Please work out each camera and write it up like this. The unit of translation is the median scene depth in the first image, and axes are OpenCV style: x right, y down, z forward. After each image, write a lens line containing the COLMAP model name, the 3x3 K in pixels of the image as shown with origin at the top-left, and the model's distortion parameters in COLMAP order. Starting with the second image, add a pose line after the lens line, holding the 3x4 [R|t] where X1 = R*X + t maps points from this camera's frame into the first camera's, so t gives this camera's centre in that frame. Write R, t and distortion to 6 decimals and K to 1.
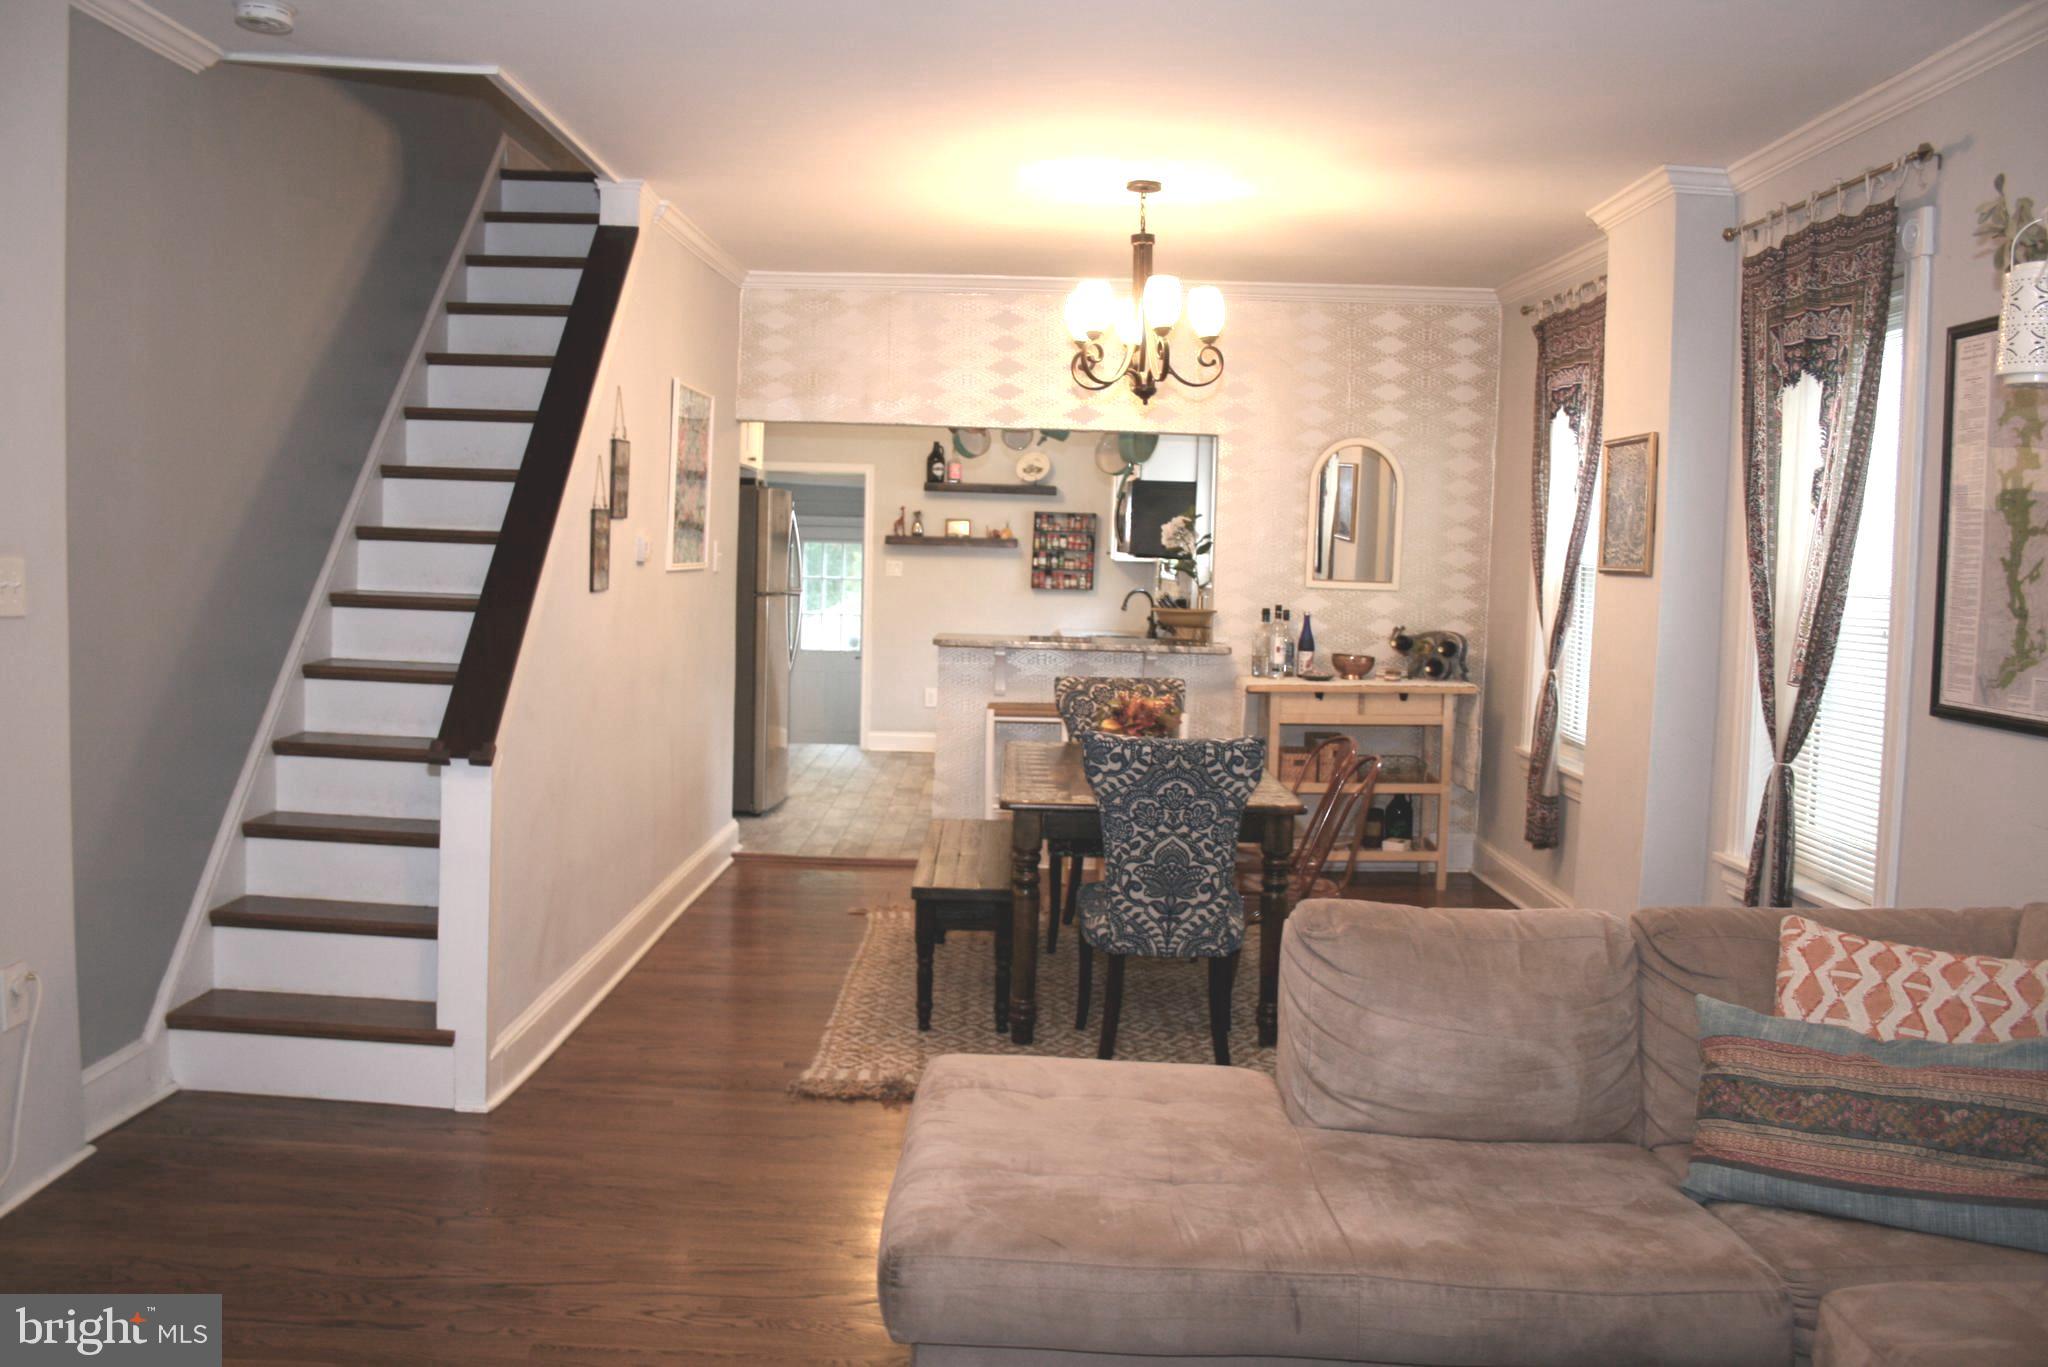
lens RADIAL K [[1715.9, 0, 1022.7], [0, 1715.9, 686.6], [0, 0, 1]] dist [-0.150179, 0.118723]
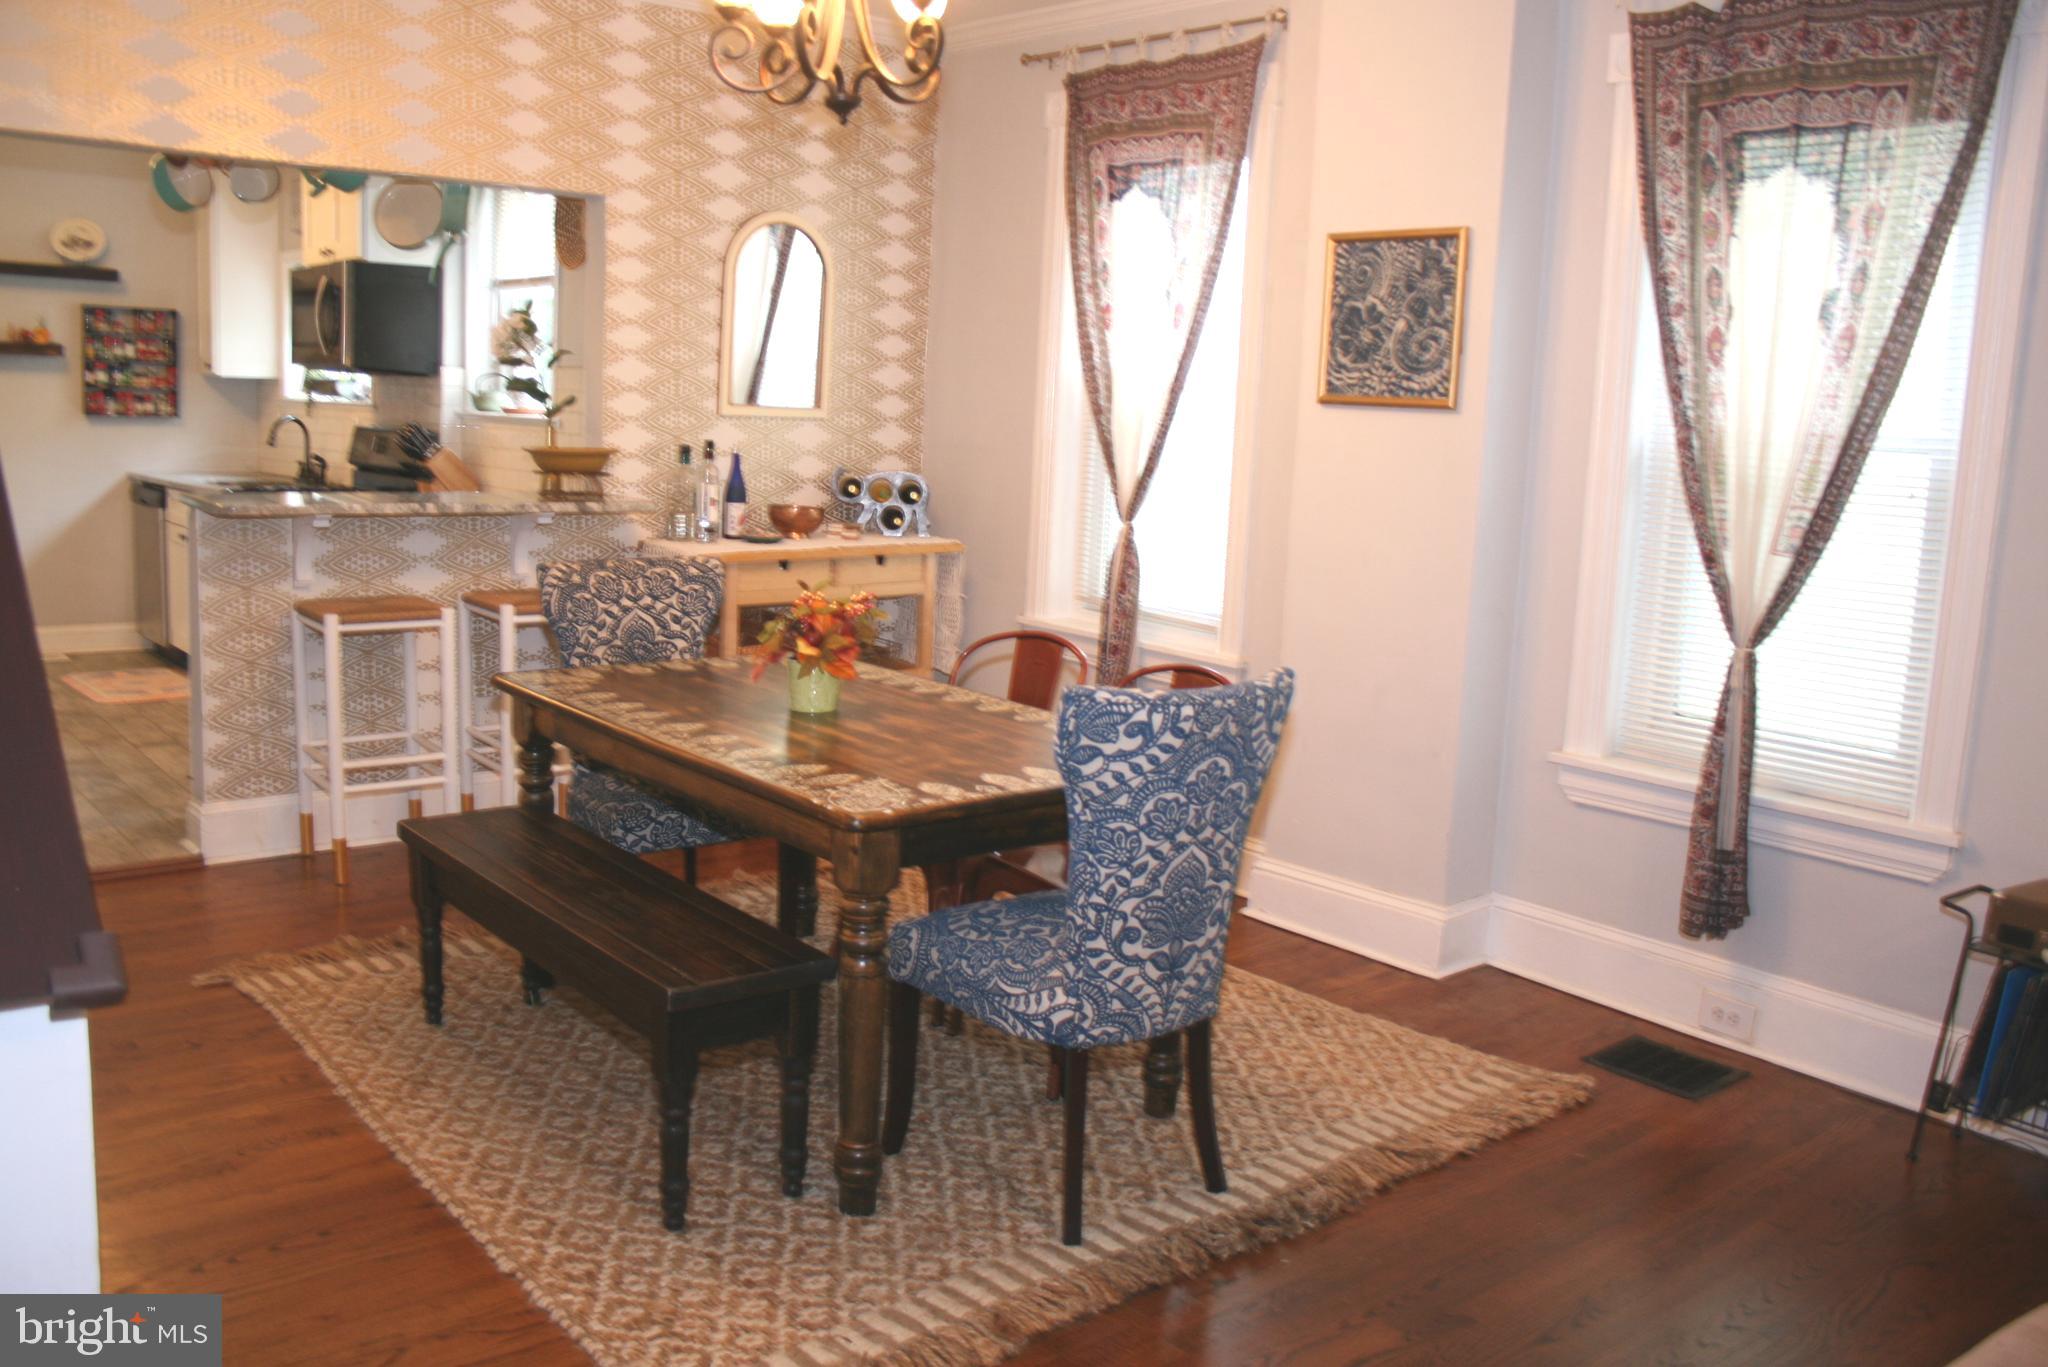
lens RADIAL K [[1715.9, 0, 1018.8], [0, 1715.9, 692.0], [0, 0, 1]] dist [-0.150179, 0.118723]
pose [[0.775156, -0.097546, 0.624194, -0.335497], [0.027190, 0.992244, 0.121297, -0.042282], [-0.631184, -0.077052, 0.771796, 0.577906]]
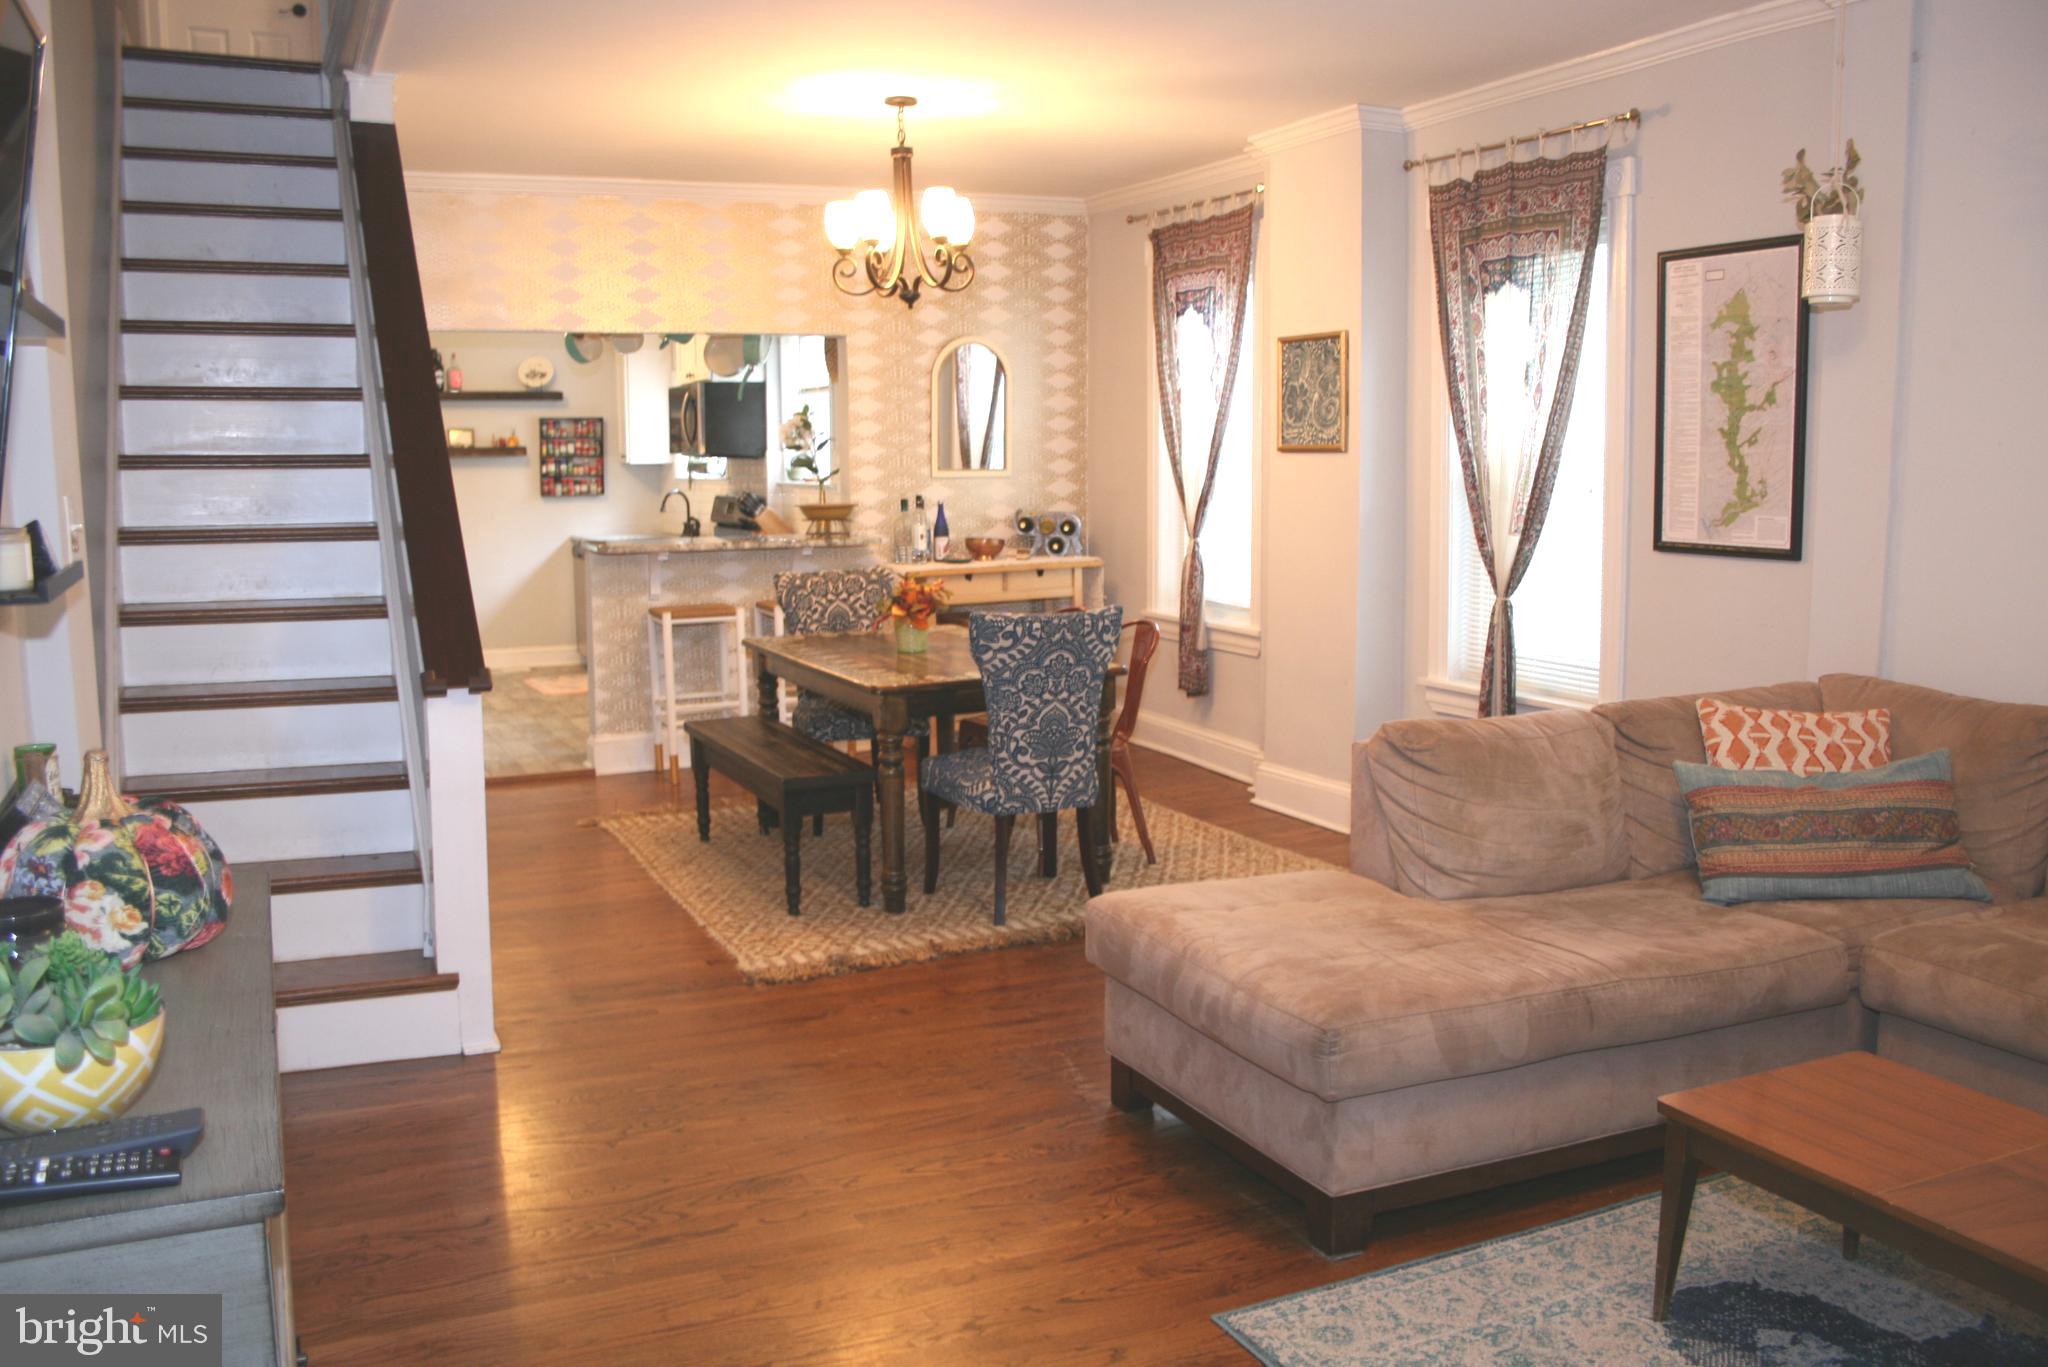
lens RADIAL K [[1715.9, 0, 1030.5], [0, 1715.9, 691.1], [0, 0, 1]] dist [-0.150179, 0.118723]
pose [[0.905432, -0.093790, 0.414000, -0.389618], [0.067430, 0.994681, 0.077869, -0.007434], [-0.419102, -0.042589, 0.906940, -0.003670]]
